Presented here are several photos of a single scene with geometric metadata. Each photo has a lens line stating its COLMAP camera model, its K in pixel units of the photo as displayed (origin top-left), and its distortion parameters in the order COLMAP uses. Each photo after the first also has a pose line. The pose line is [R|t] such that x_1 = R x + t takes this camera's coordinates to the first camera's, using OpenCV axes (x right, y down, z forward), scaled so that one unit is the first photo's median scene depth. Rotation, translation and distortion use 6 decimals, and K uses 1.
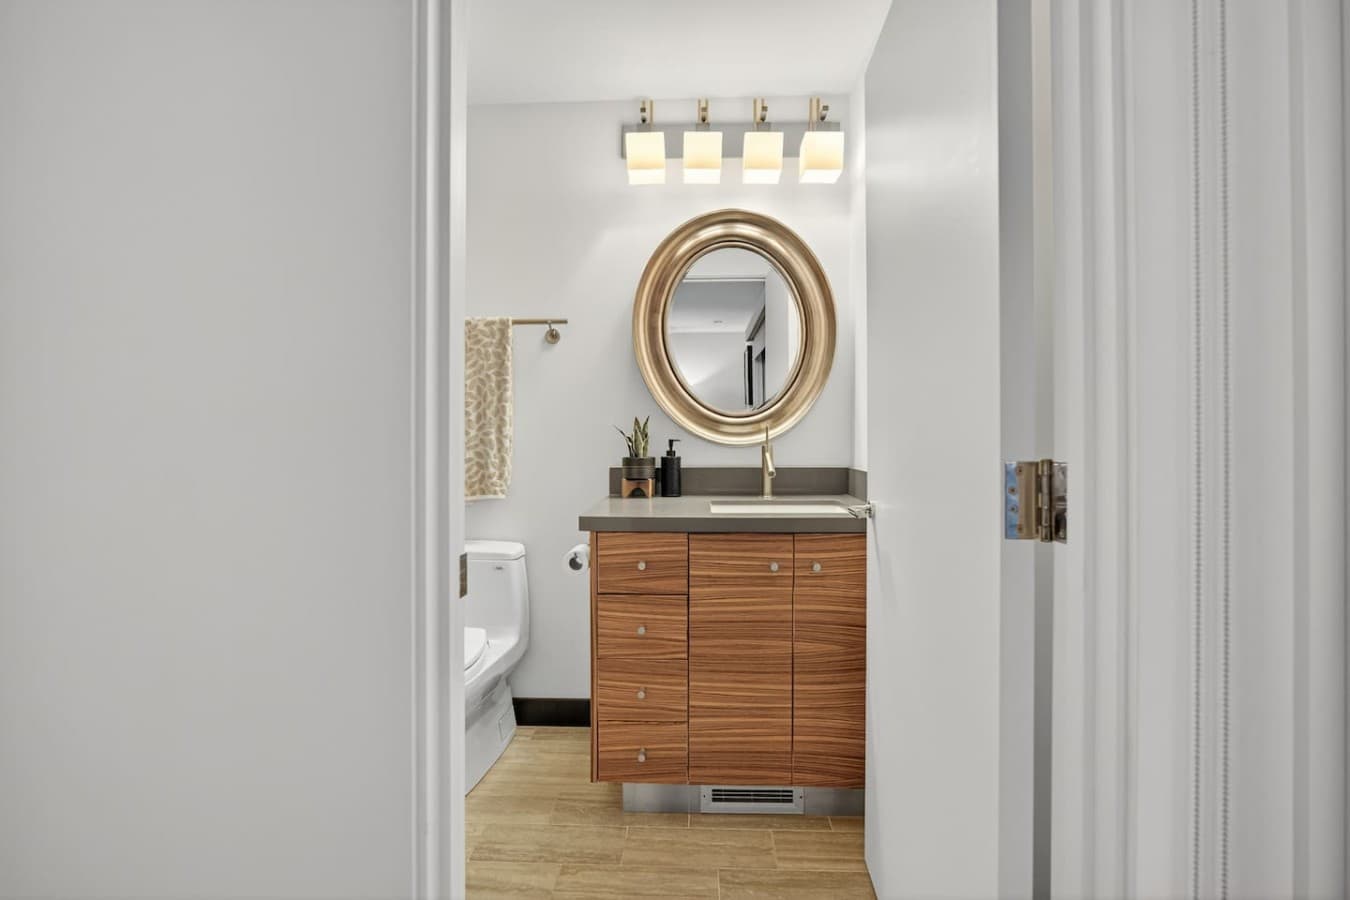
lens RADIAL K [[537.5, 0, 680.6], [0, 537.5, 418.5], [0, 0, 1]] dist [-0.020611, 0.000133]
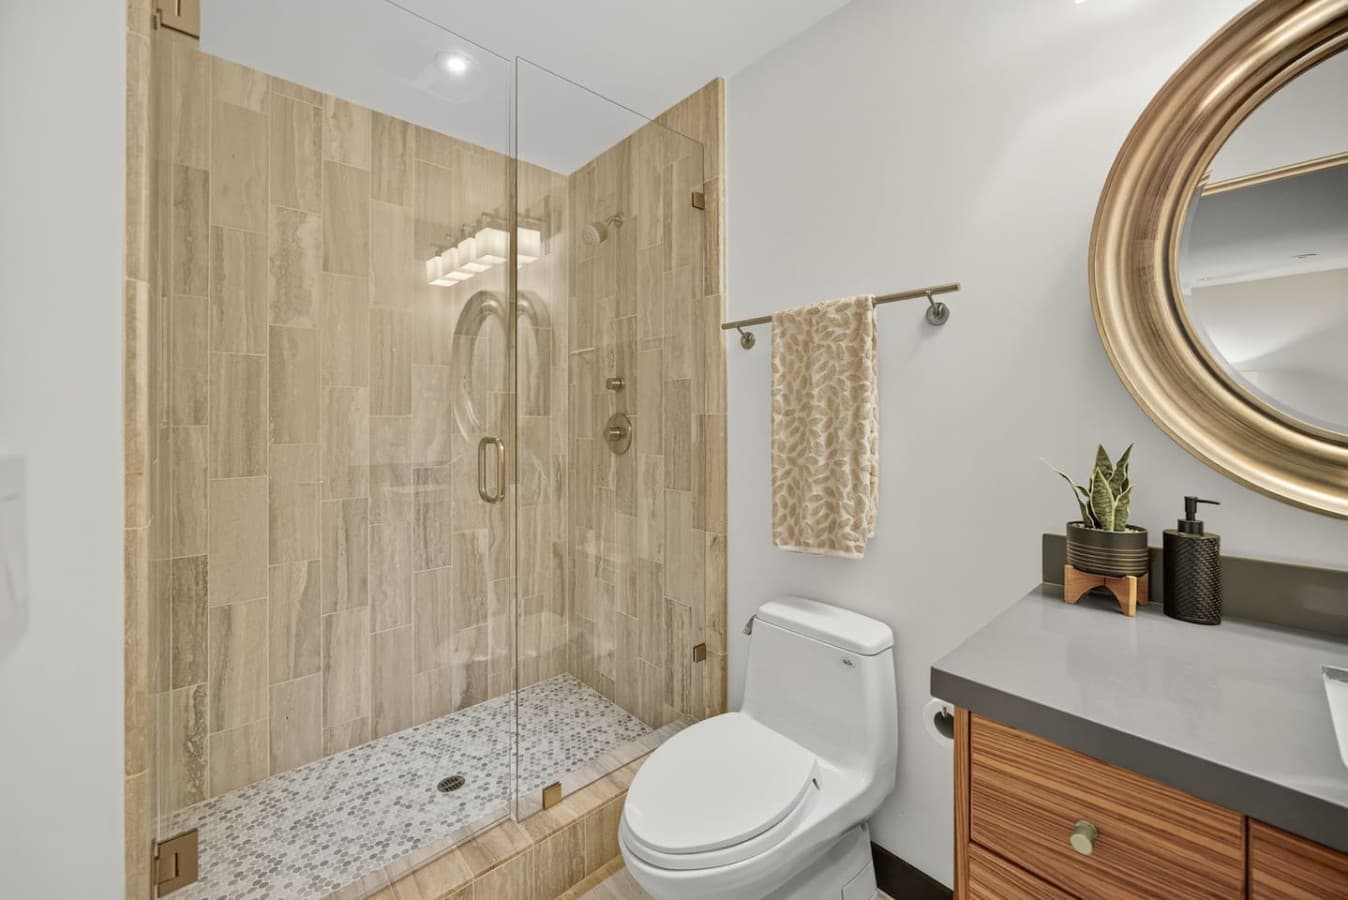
lens RADIAL K [[536.7, 0, 679.6], [0, 536.7, 418.5], [0, 0, 1]] dist [-0.020611, 0.000133]
pose [[0.701034, -0.002901, -0.713122, -0.002767], [0.003681, 0.999993, -0.000450, -0.031458], [0.713118, -0.002310, 0.701040, 0.351256]]
